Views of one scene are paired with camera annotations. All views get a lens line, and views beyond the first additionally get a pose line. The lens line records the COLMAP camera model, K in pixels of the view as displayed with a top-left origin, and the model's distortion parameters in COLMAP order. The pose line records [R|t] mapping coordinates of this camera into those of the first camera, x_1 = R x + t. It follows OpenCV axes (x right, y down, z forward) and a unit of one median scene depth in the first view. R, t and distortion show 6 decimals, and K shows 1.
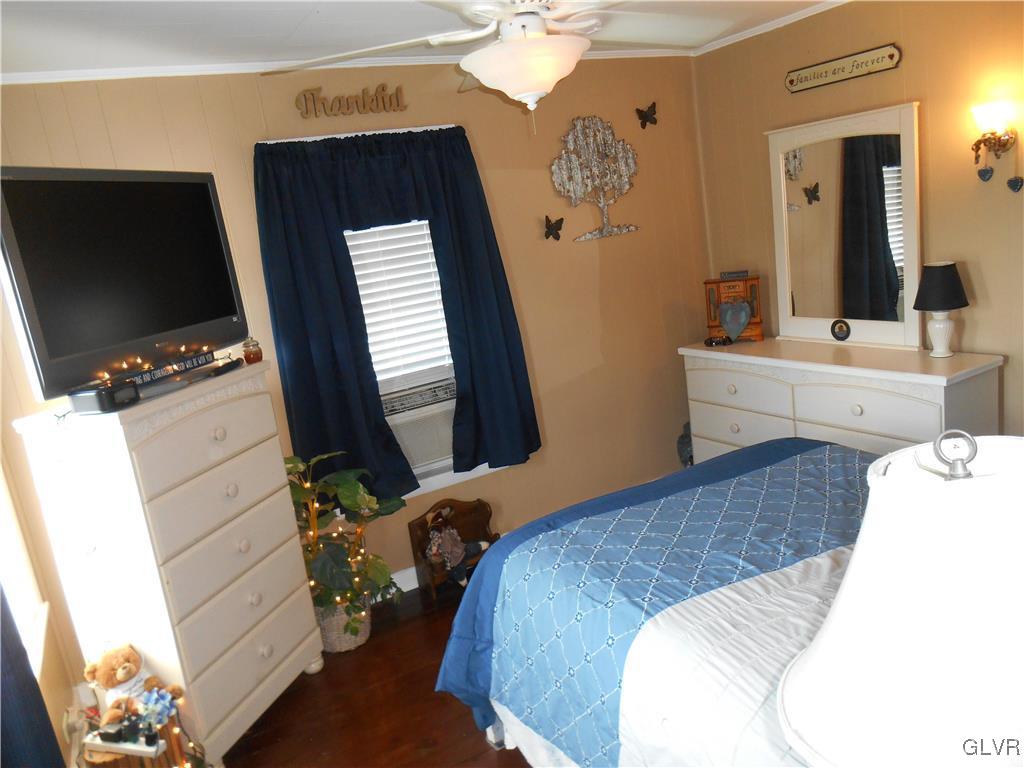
lens RADIAL K [[776.0, 0, 512.6], [0, 776.0, 380.1], [0, 0, 1]] dist [-0.046937, 0.014581]
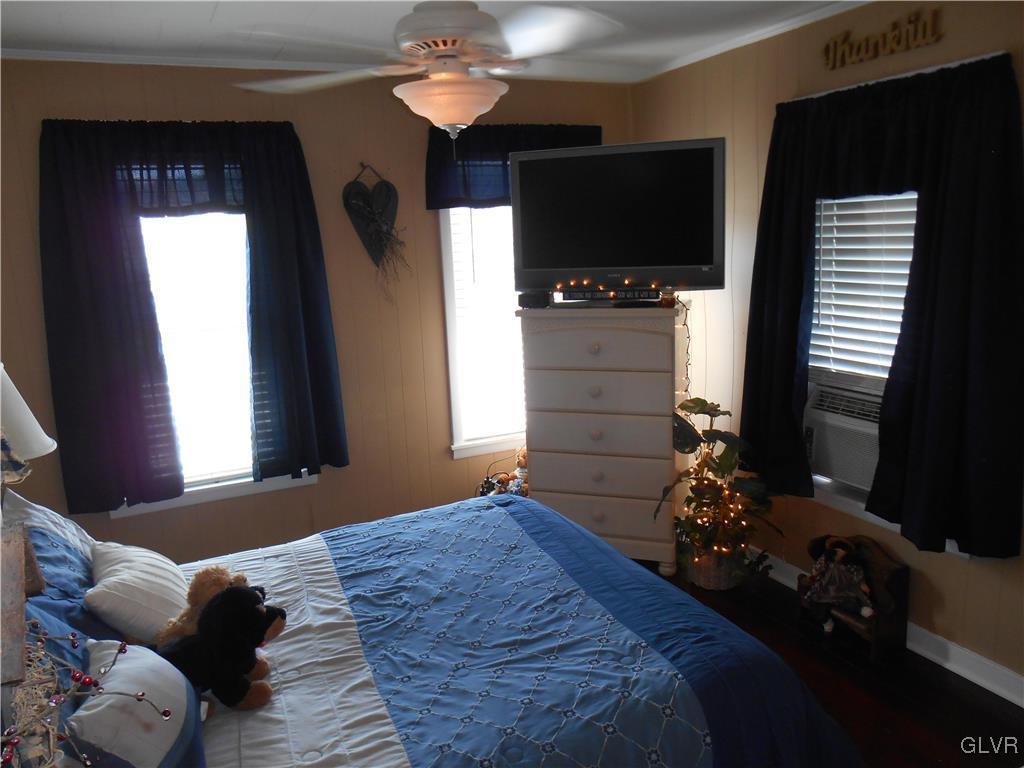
lens RADIAL K [[776.0, 0, 513.2], [0, 776.0, 389.8], [0, 0, 1]] dist [-0.046937, 0.014581]
pose [[-0.057152, 0.341948, -0.937979, 0.723439], [-0.145298, 0.926663, 0.346676, -0.244449], [0.987736, 0.156100, -0.003276, 0.680165]]
